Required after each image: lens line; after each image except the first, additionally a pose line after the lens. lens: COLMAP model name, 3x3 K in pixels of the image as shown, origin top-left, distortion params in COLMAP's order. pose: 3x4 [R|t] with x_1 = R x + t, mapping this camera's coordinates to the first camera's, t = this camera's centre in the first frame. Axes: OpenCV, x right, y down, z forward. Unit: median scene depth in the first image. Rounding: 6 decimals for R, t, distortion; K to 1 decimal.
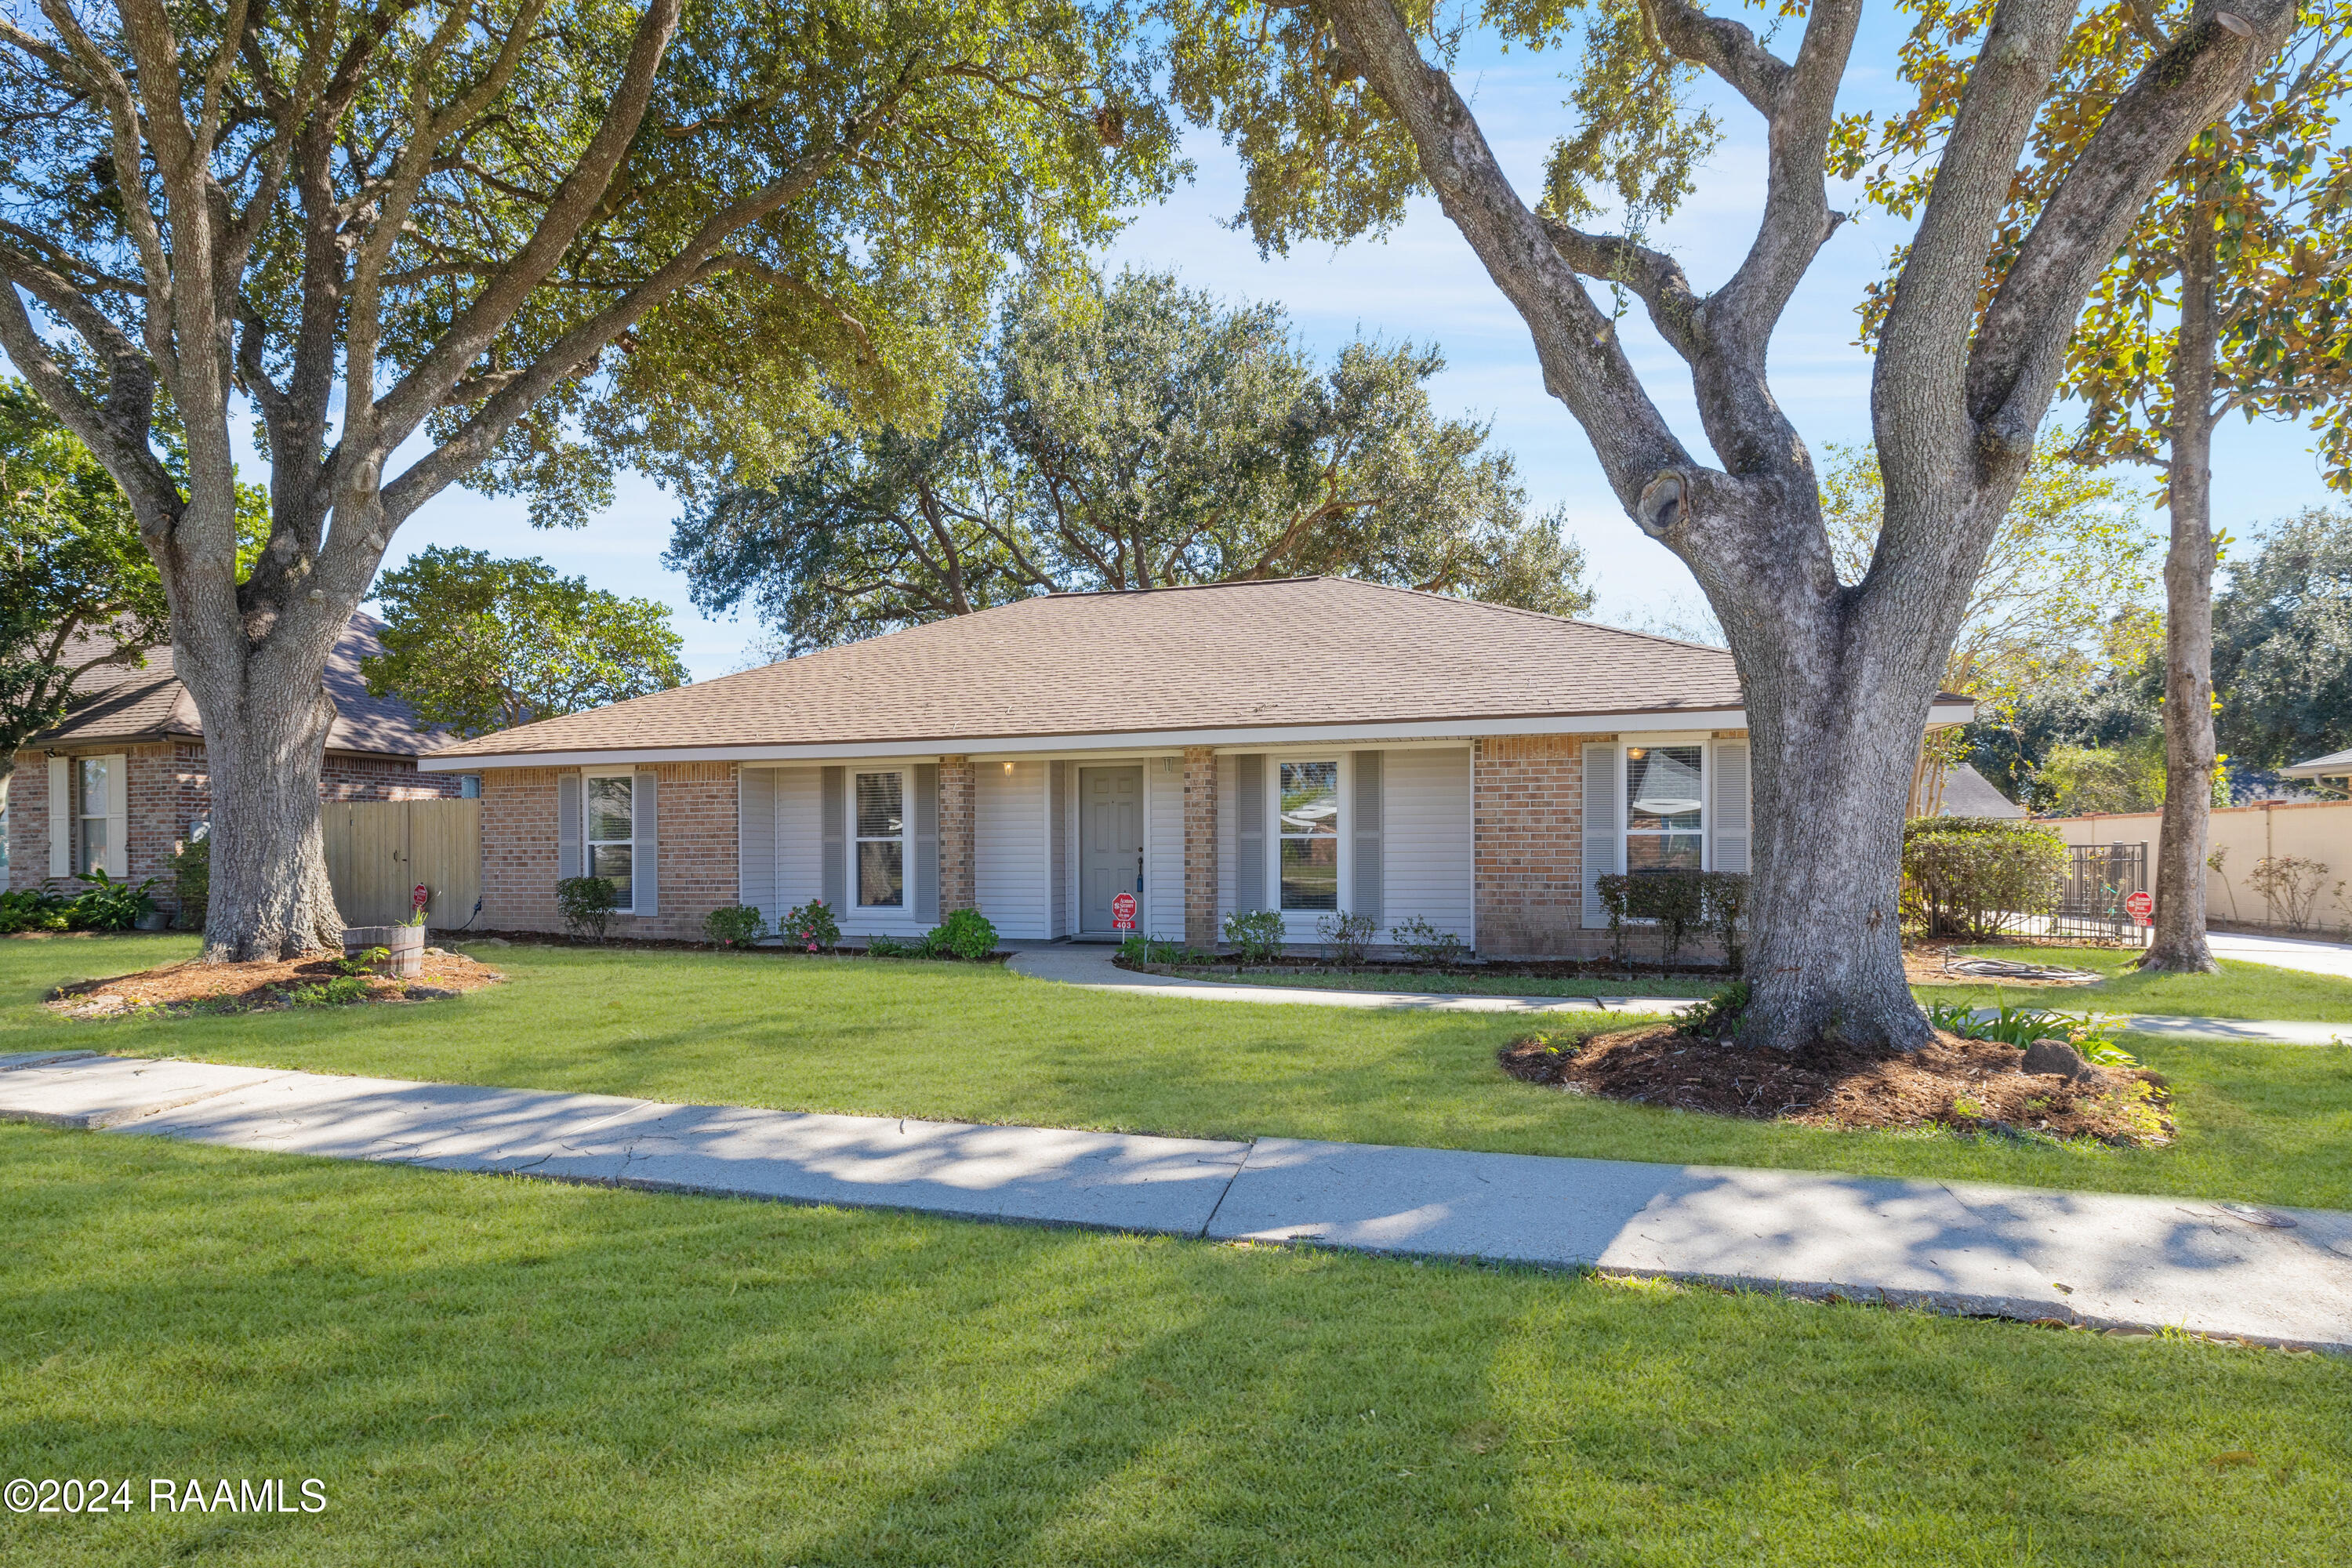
lens RADIAL K [[1124.2, 0, 1175.5], [0, 1124.2, 849.1], [0, 0, 1]] dist [-0.011729, 0.000144]
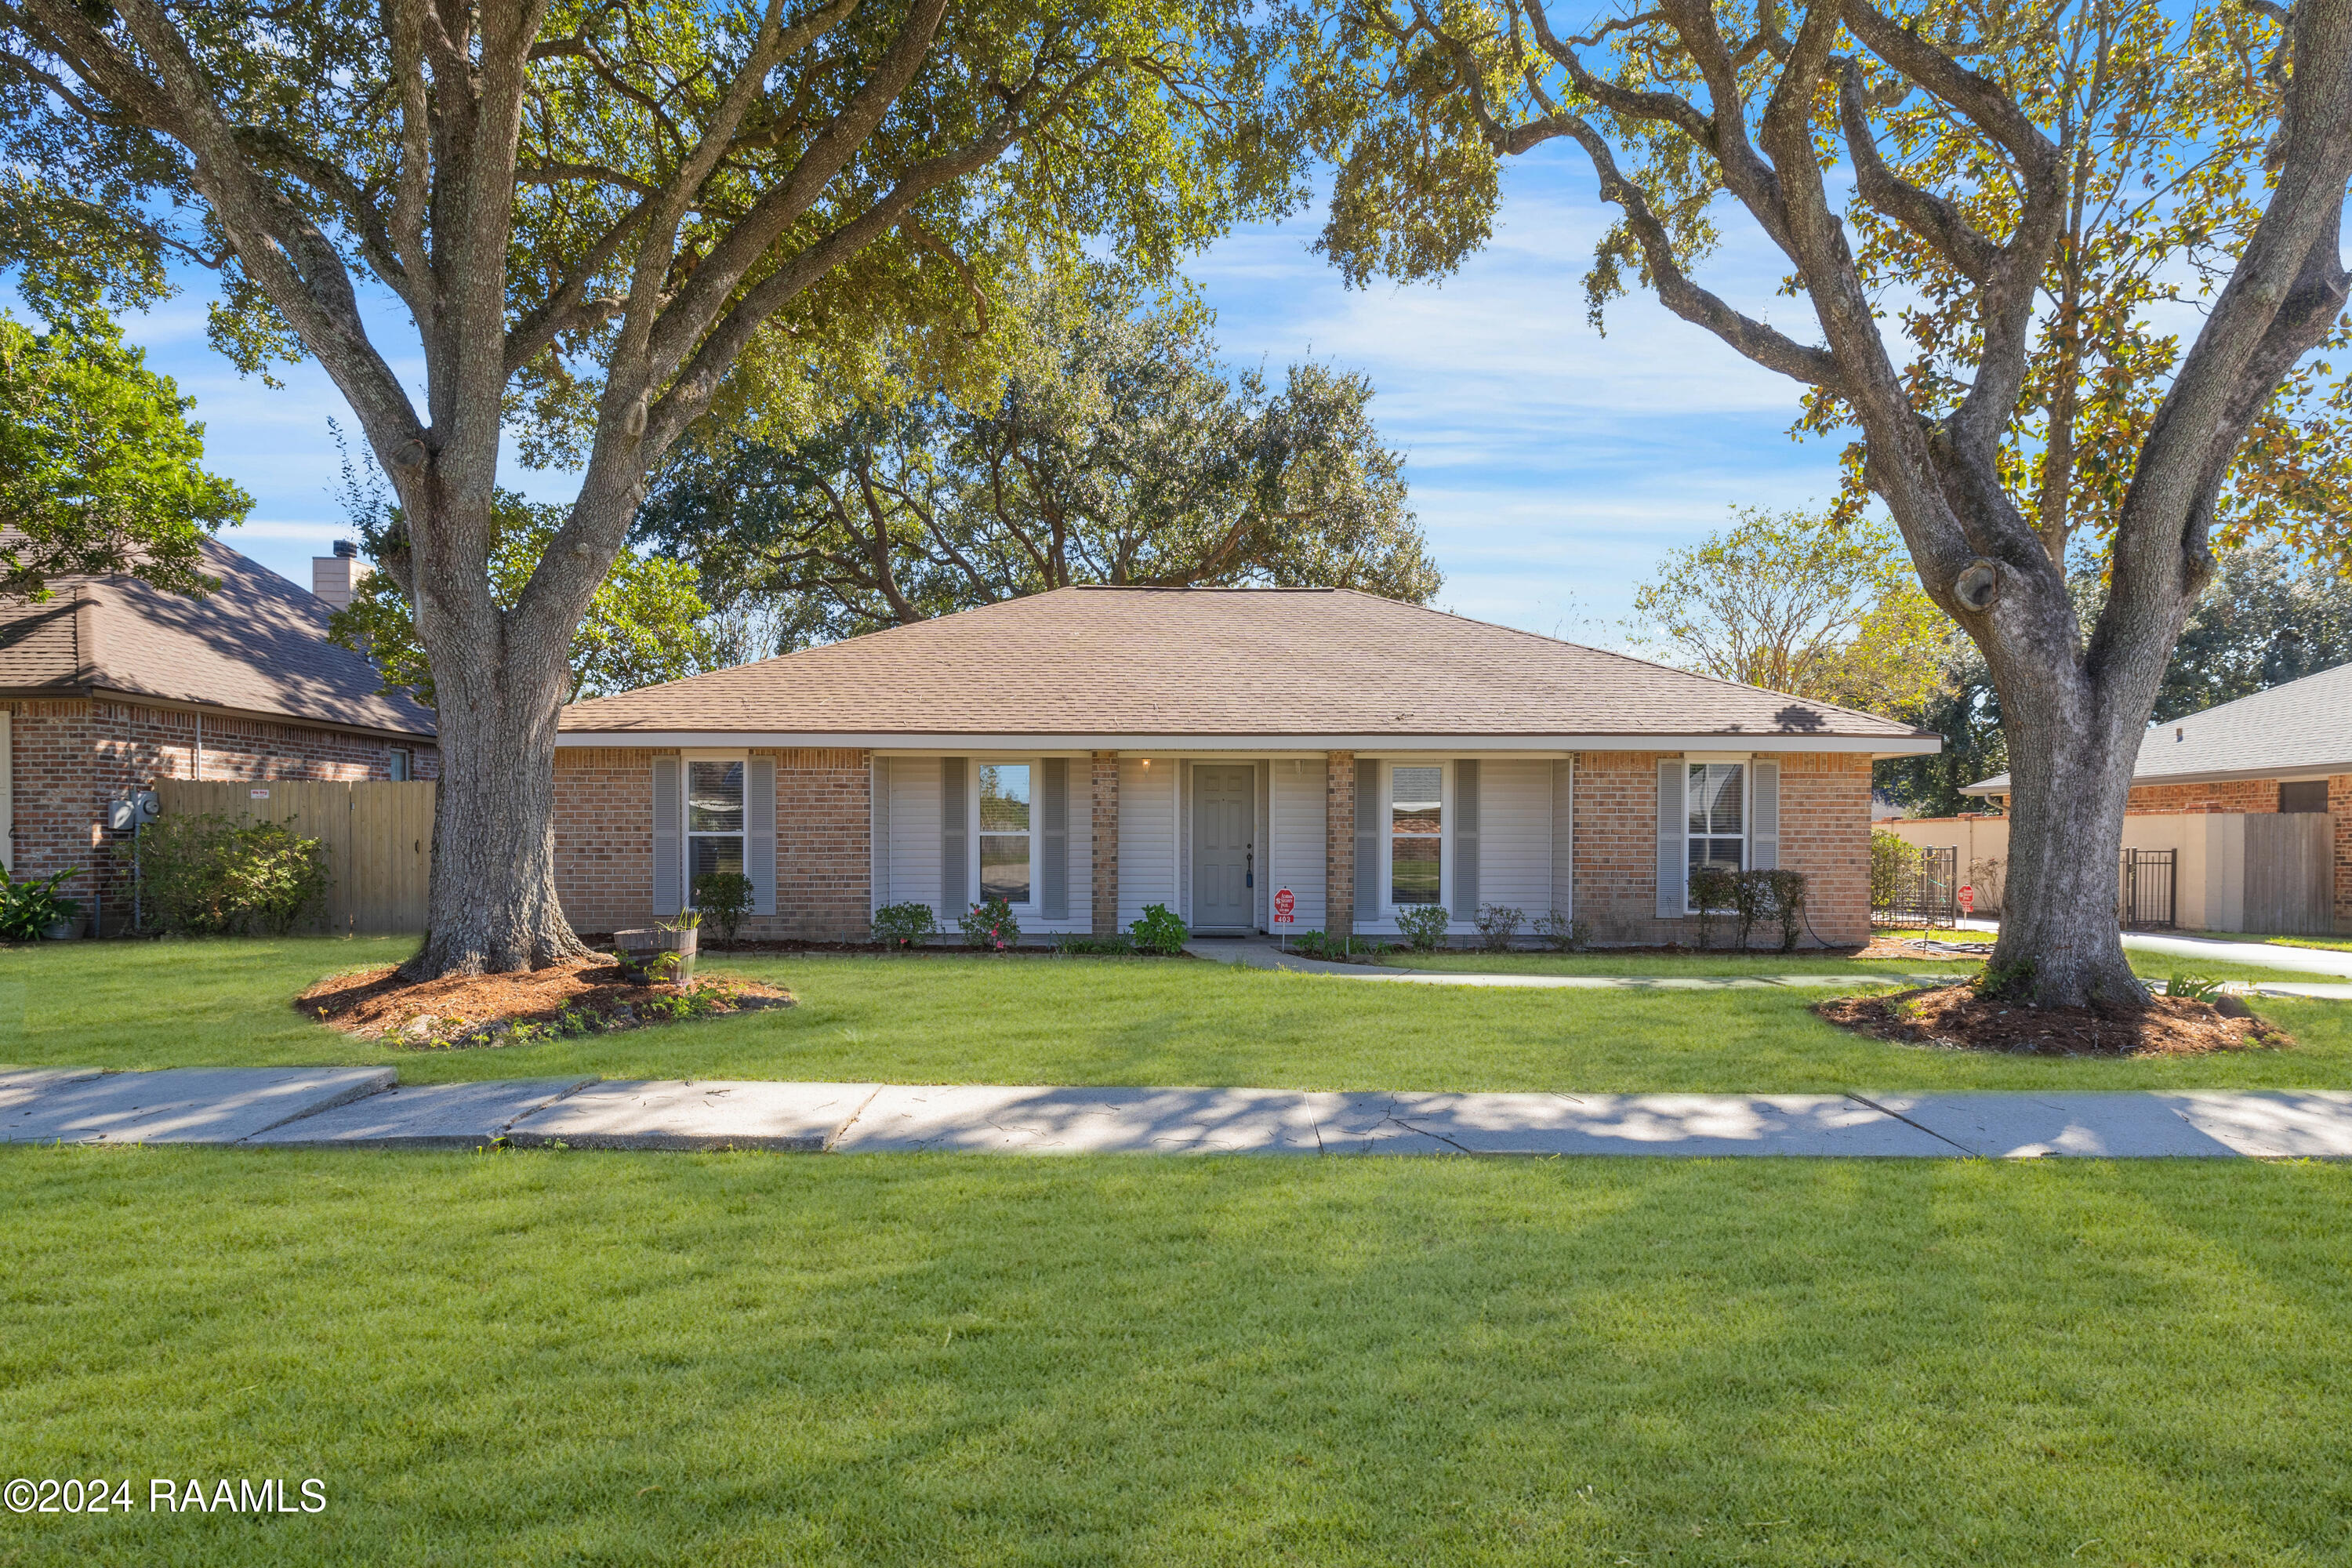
lens RADIAL K [[1150.3, 0, 1176.1], [0, 1150.3, 853.0], [0, 0, 1]] dist [-0.012949, -0.000009]
pose [[0.956879, 0.007029, 0.290402, -0.431436], [-0.010250, 0.999902, 0.009572, -0.003167], [-0.290306, -0.012136, 0.956857, 0.006229]]
